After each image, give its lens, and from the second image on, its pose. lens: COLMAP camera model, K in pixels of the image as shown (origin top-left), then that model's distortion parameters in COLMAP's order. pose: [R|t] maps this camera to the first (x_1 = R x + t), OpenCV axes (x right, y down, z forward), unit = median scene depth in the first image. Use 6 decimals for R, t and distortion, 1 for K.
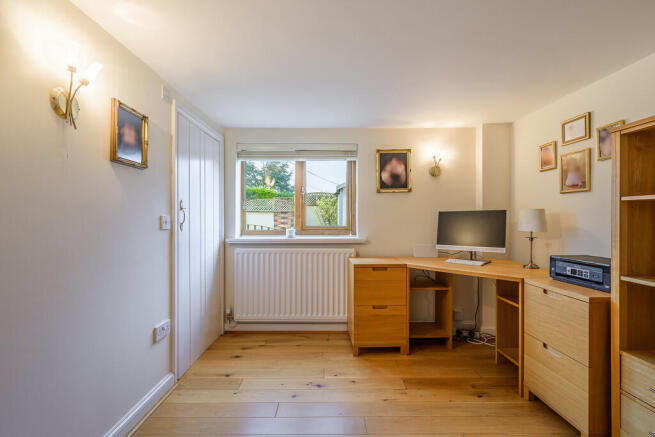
lens RADIAL K [[294.5, 0, 326.2], [0, 294.5, 217.8], [0, 0, 1]] dist [0.005521, 0.001051]
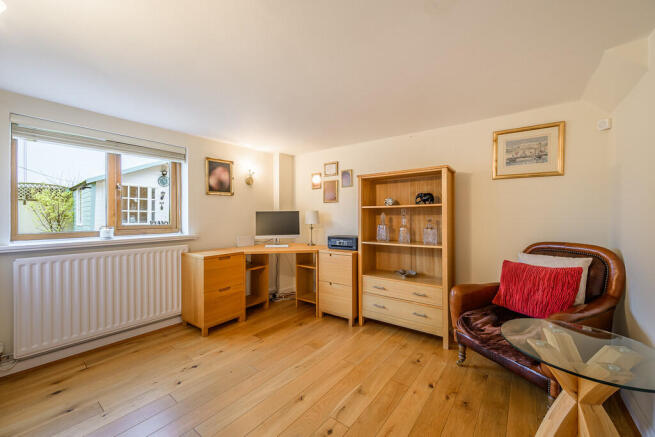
lens RADIAL K [[261.6, 0, 330.4], [0, 261.6, 216.4], [0, 0, 1]] dist [0.002421, 0.000250]
pose [[0.612403, -0.003827, 0.790537, -0.407485], [0.003637, 0.999991, 0.002024, 0.000468], [-0.790537, 0.001636, 0.612412, -0.011342]]
